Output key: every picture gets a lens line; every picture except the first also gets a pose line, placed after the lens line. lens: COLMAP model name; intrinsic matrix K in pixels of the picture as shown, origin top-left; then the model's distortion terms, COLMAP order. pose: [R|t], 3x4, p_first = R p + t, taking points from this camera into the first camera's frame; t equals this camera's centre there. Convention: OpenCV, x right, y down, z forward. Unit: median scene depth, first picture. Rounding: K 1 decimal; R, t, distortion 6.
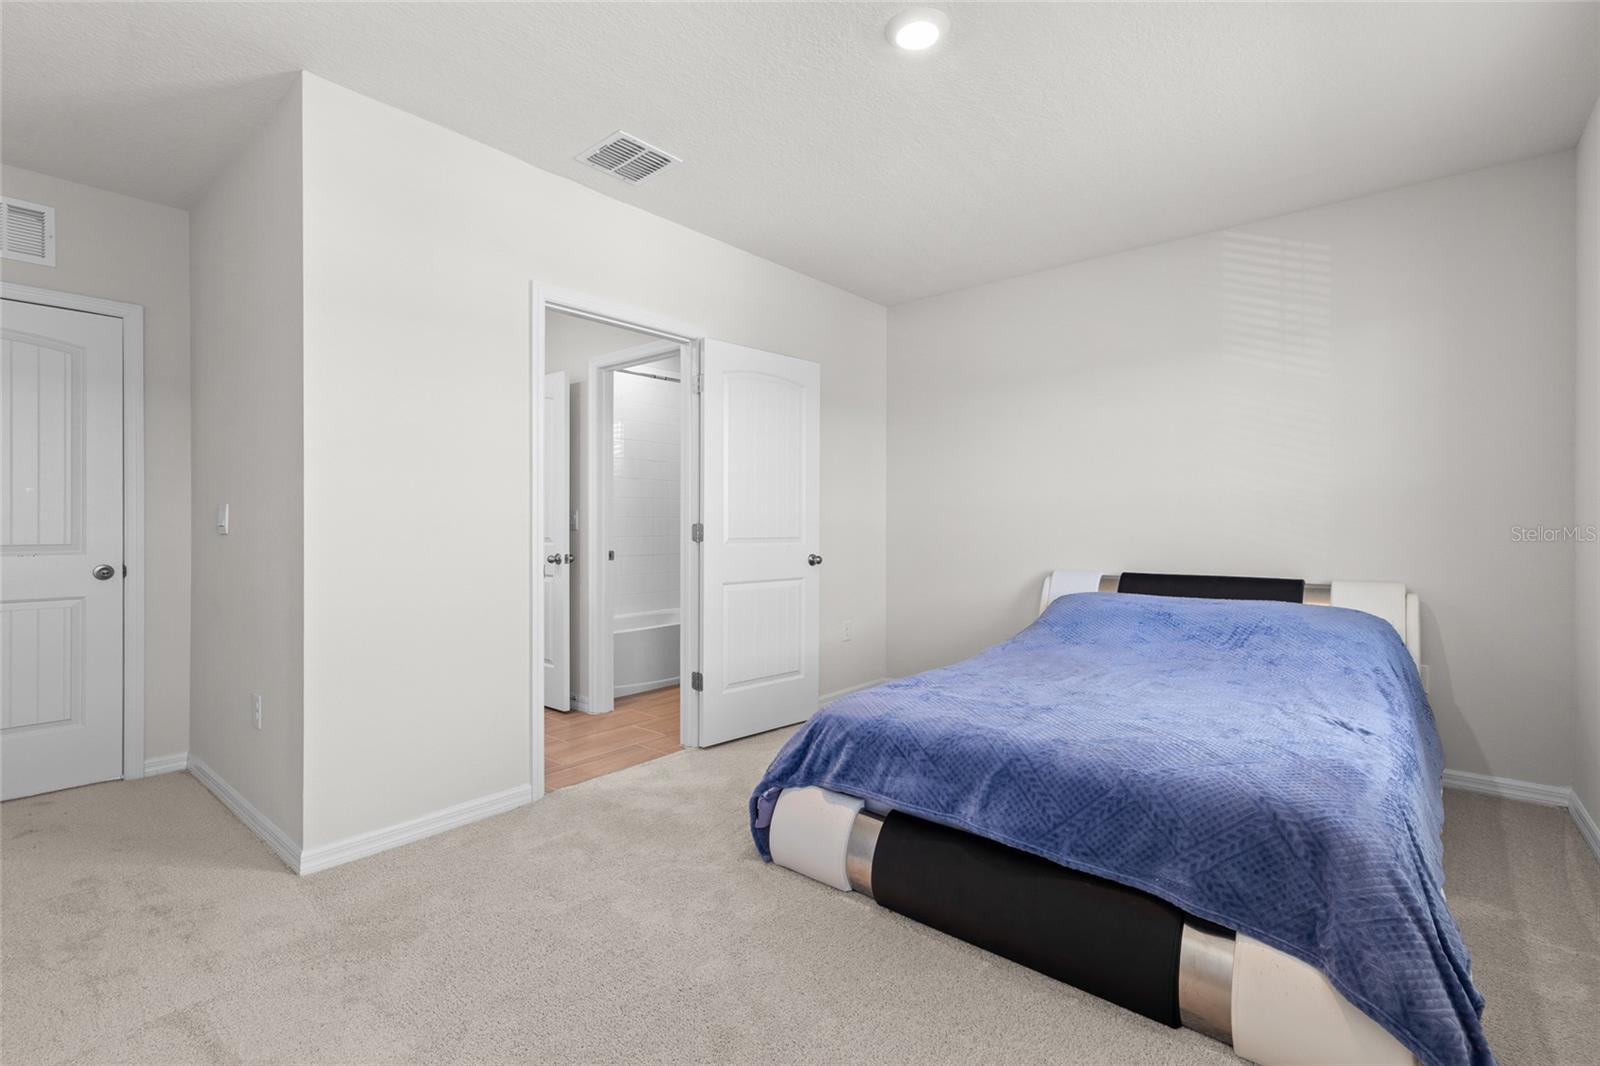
lens RADIAL K [[718.0, 0, 809.1], [0, 718.0, 522.2], [0, 0, 1]] dist [0.002904, 0.000302]
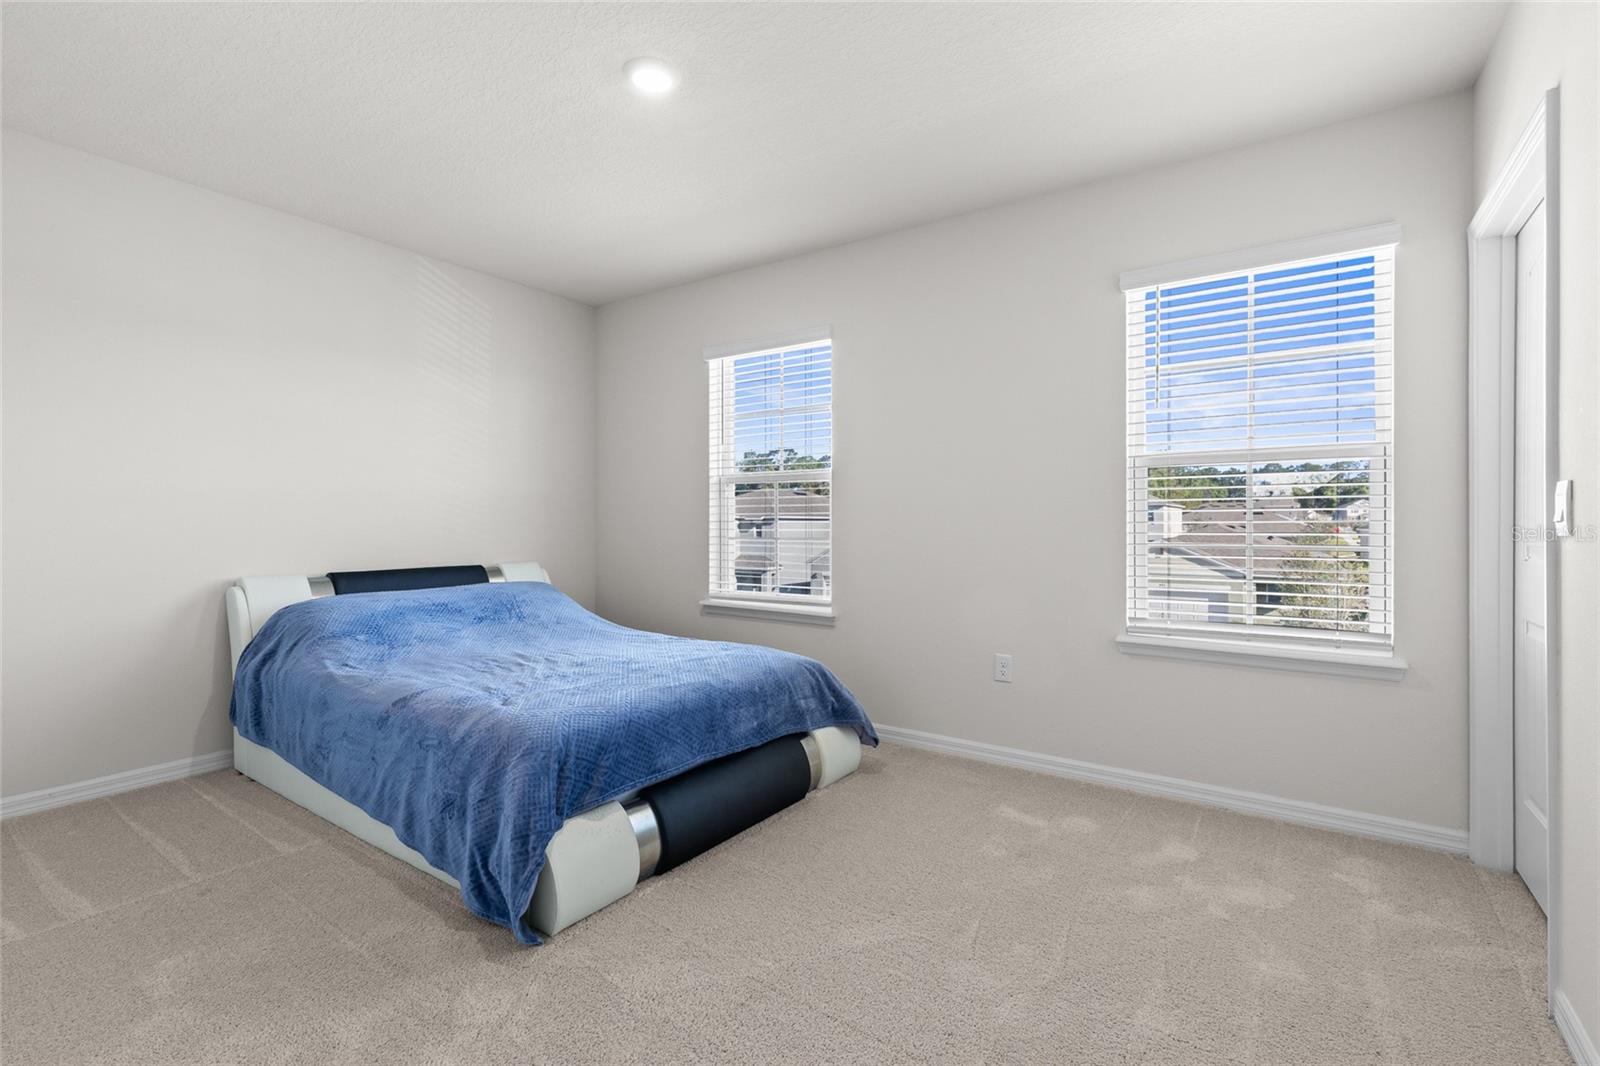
lens RADIAL K [[718.0, 0, 809.1], [0, 718.0, 522.2], [0, 0, 1]] dist [0.002904, 0.000302]
pose [[-0.092690, -0.001727, 0.995694, -0.636572], [-0.004163, 0.999990, 0.001347, 0.002363], [-0.995686, -0.004020, -0.092696, 0.564959]]
